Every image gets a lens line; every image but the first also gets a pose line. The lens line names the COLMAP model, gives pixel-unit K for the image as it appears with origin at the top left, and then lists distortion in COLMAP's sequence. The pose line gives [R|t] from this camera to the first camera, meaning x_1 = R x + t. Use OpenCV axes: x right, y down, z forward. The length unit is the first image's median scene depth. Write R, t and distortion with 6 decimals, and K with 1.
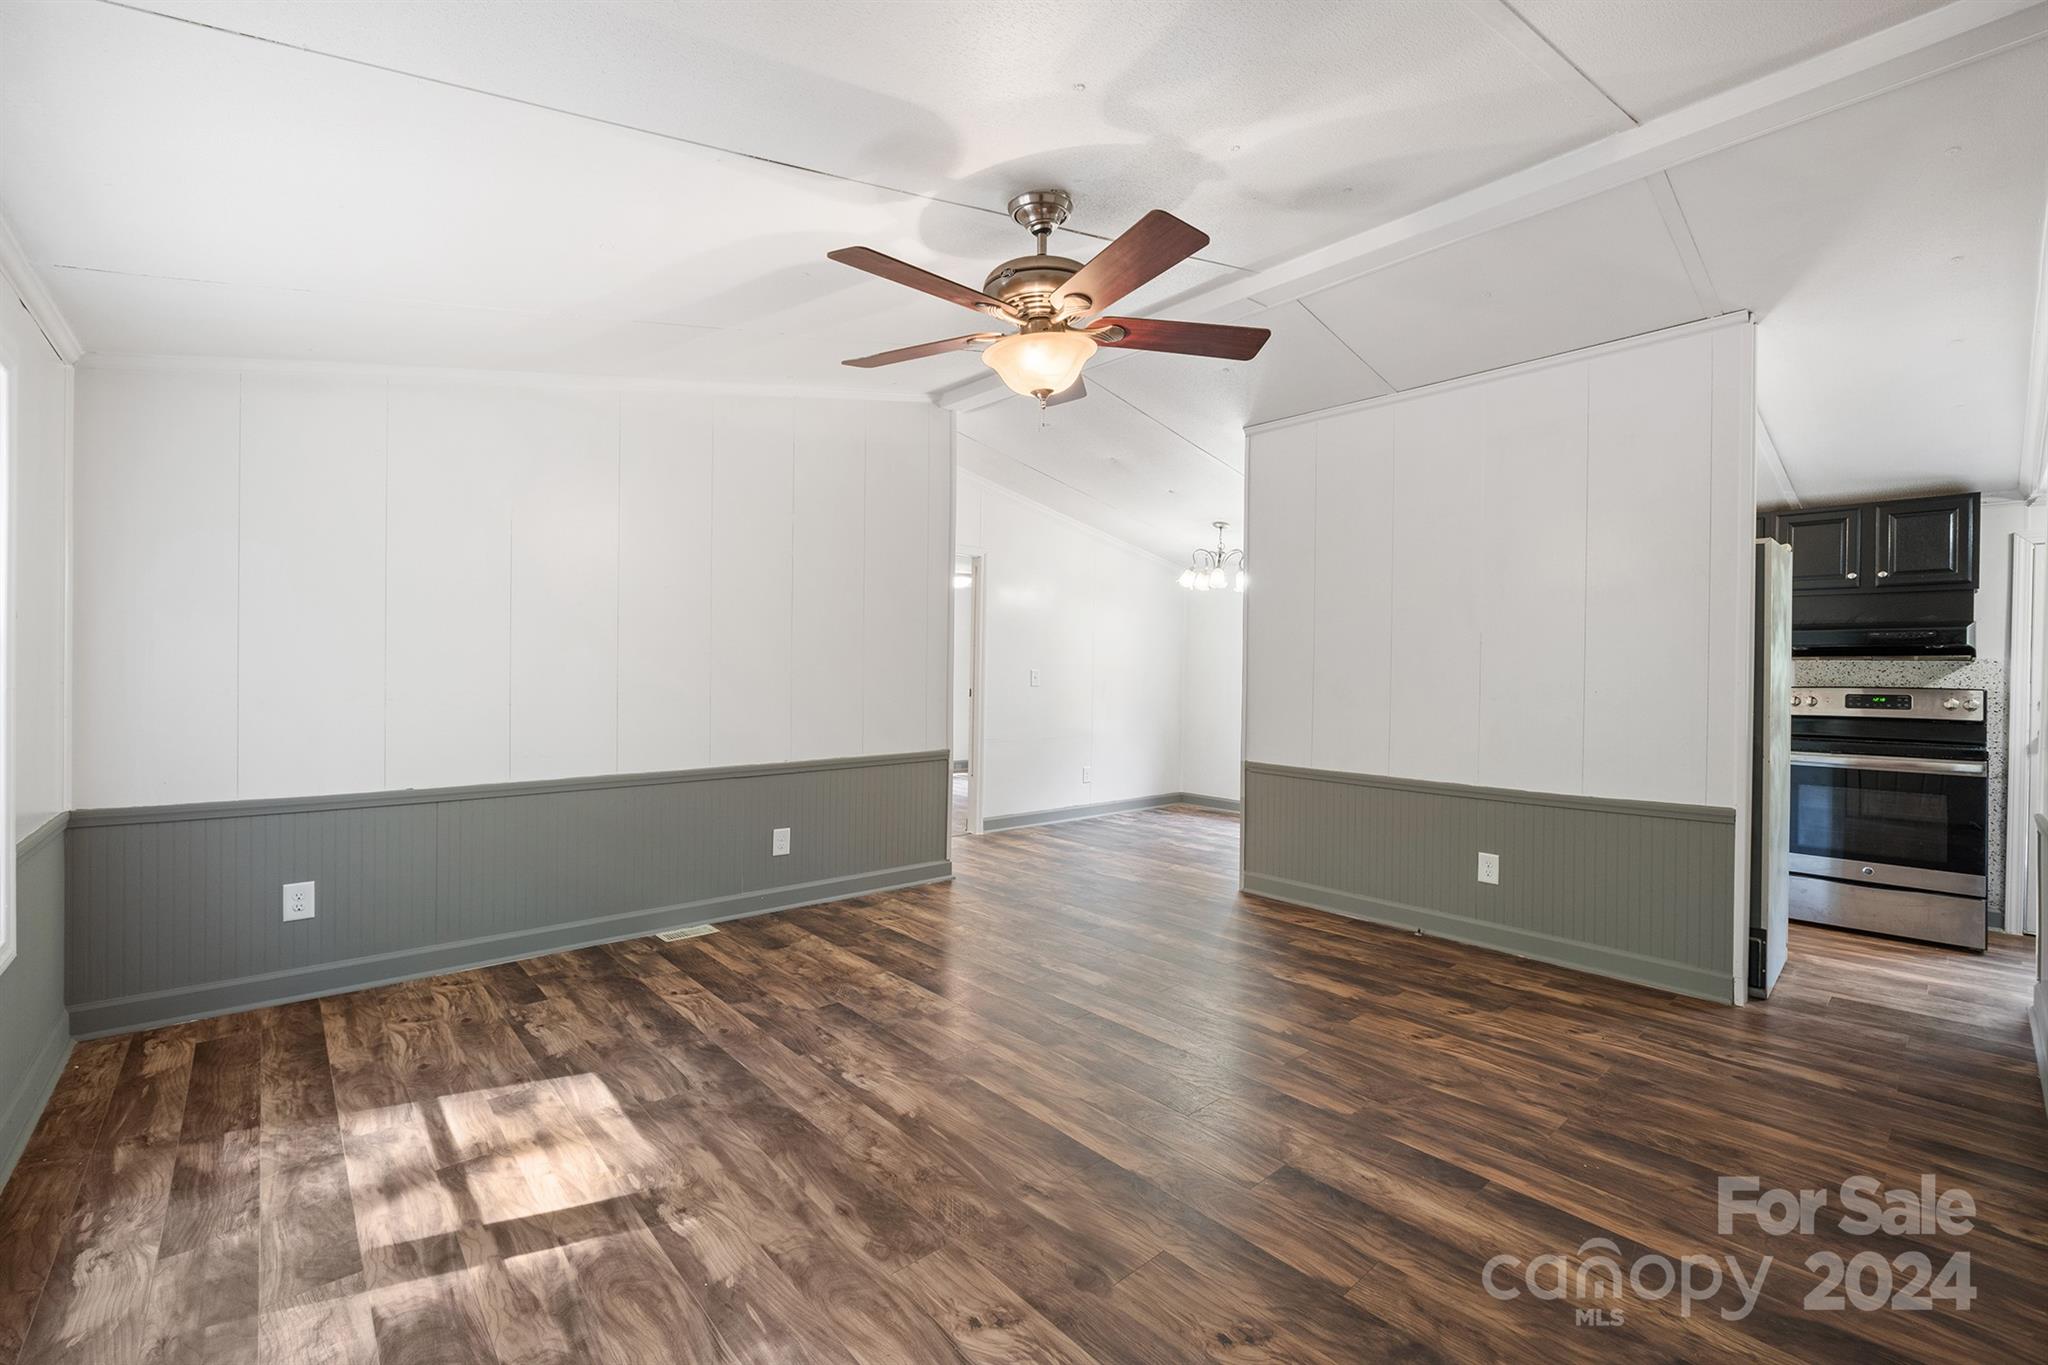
lens RADIAL K [[861.6, 0, 1025.0], [0, 861.6, 678.6], [0, 0, 1]] dist [-0.006364, -0.001093]
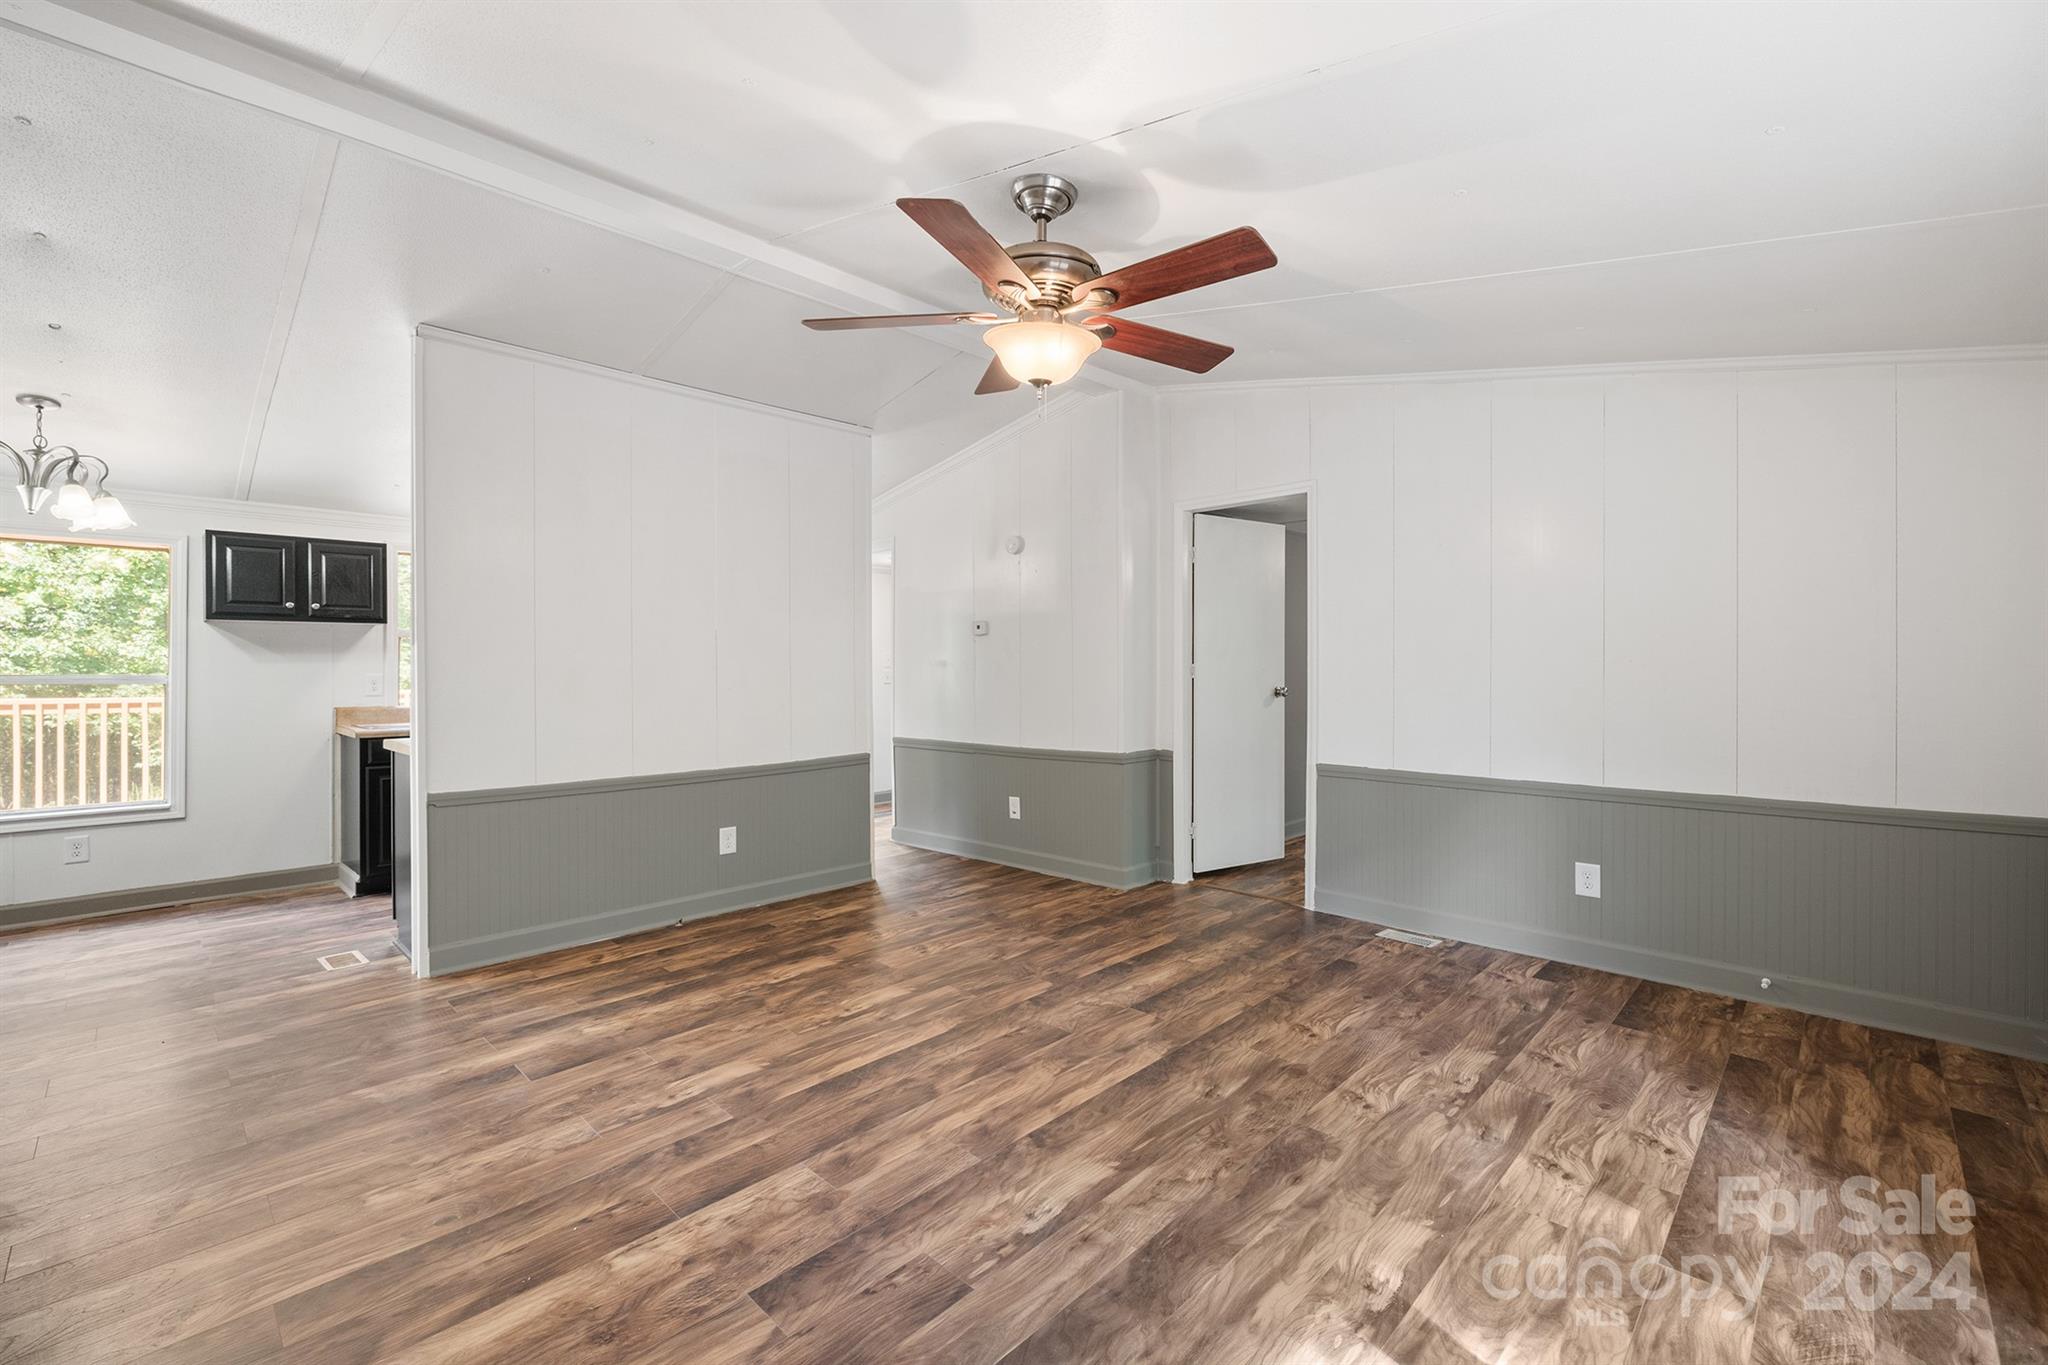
lens RADIAL K [[861.6, 0, 1031.4], [0, 861.6, 663.2], [0, 0, 1]] dist [-0.006364, -0.001093]
pose [[-0.078166, -0.007041, 0.996915, -0.906303], [0.013654, 0.999874, 0.008132, -0.021369], [-0.996847, 0.014247, -0.078060, 1.025891]]
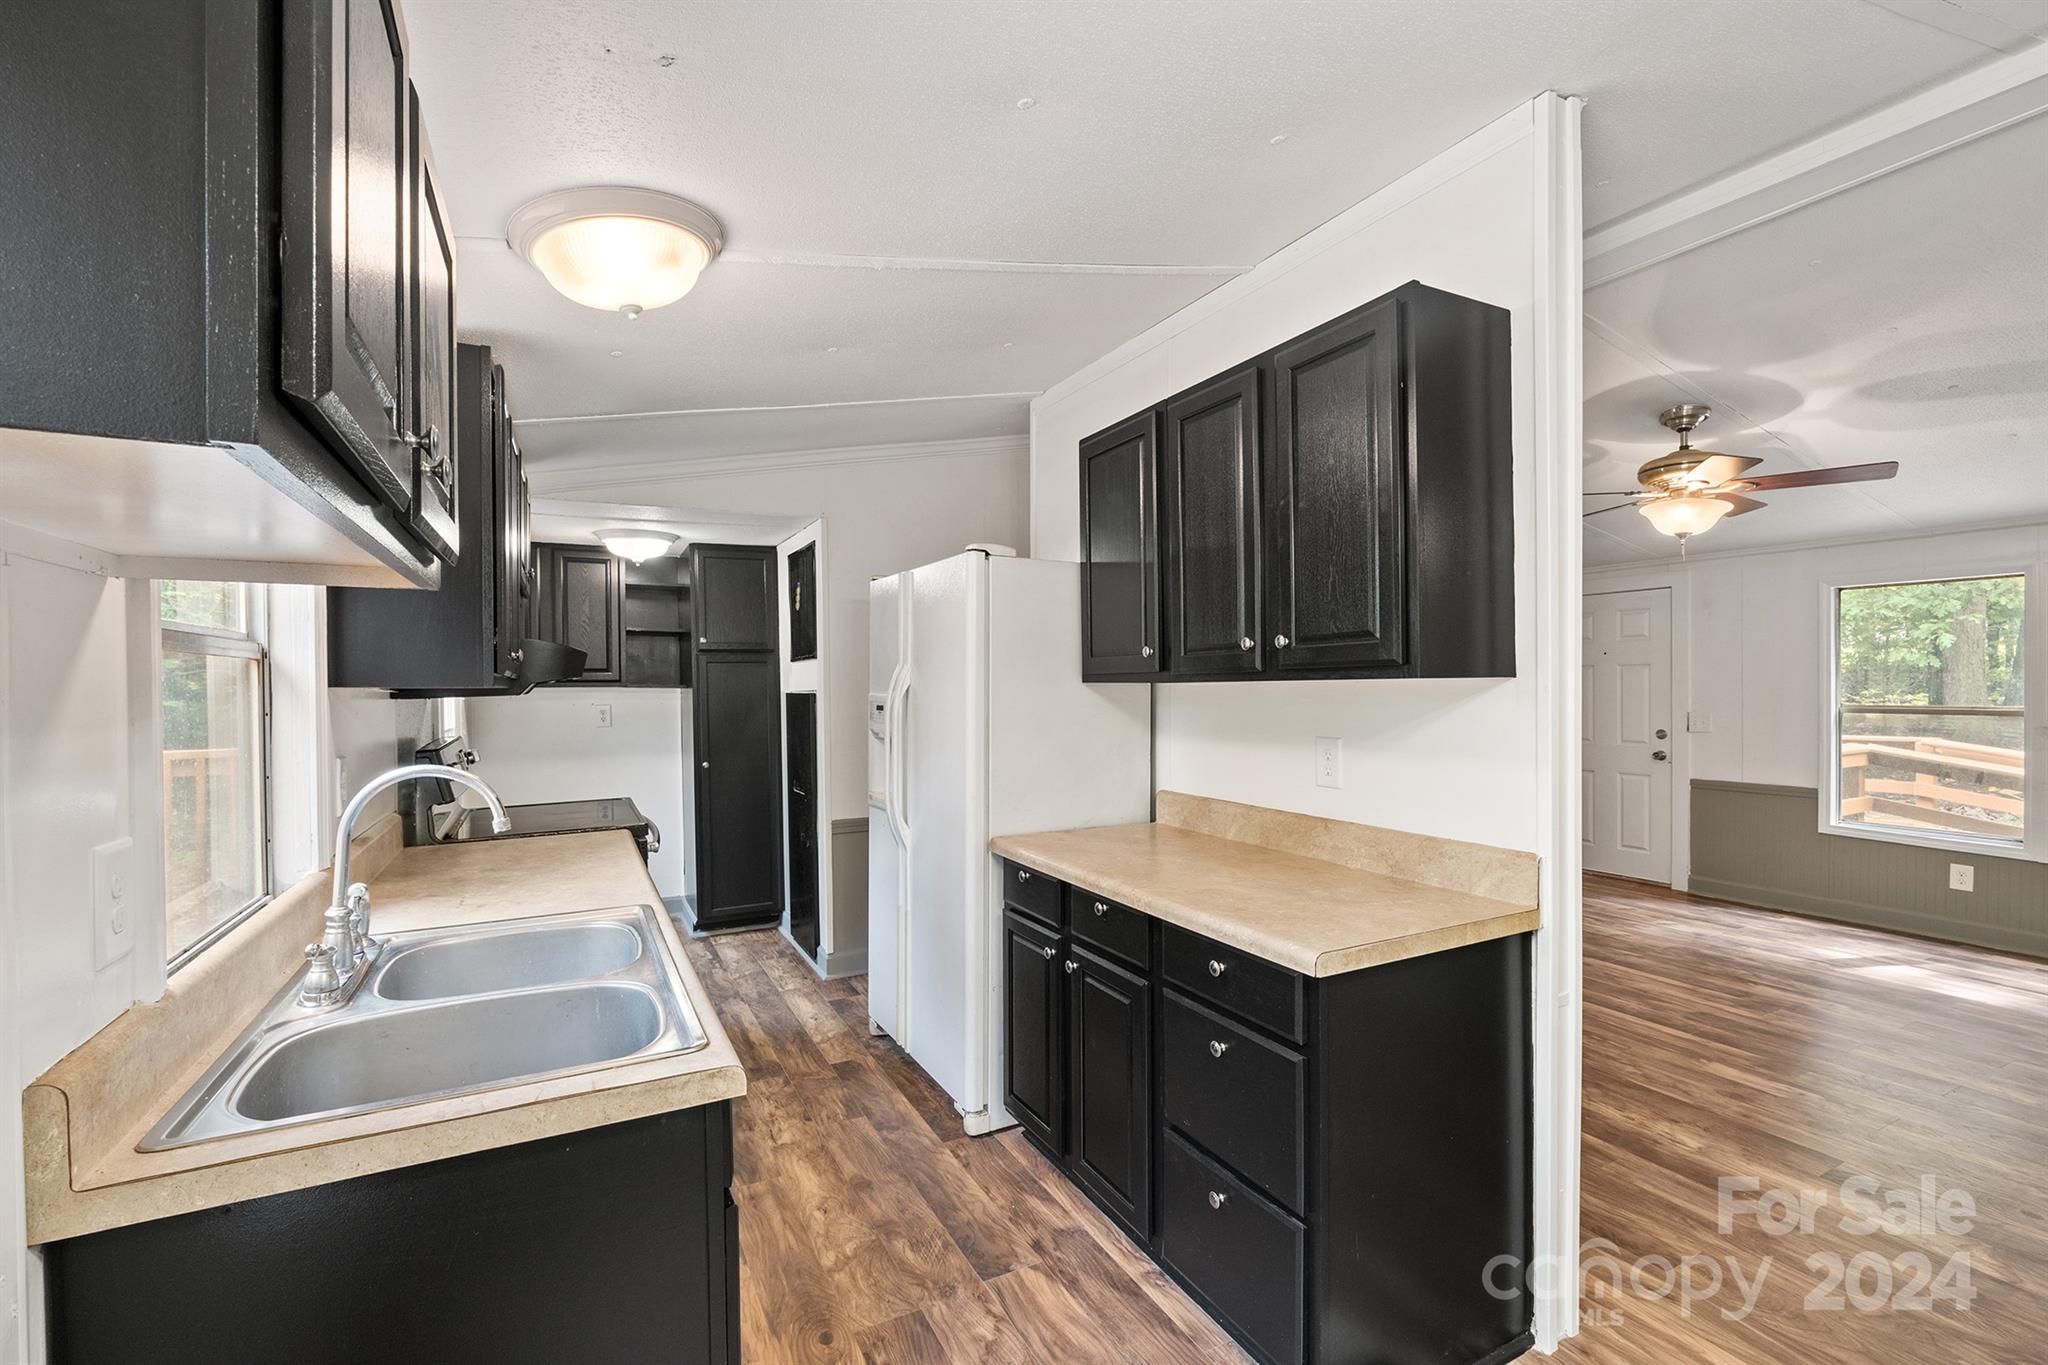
lens RADIAL K [[861.6, 0, 1034.2], [0, 861.6, 675.9], [0, 0, 1]] dist [-0.006364, -0.001093]
pose [[-0.968672, -0.006919, 0.248247, 0.712011], [-0.007363, 0.999973, -0.000856, -0.063804], [-0.248234, -0.002657, -0.968696, 2.617685]]
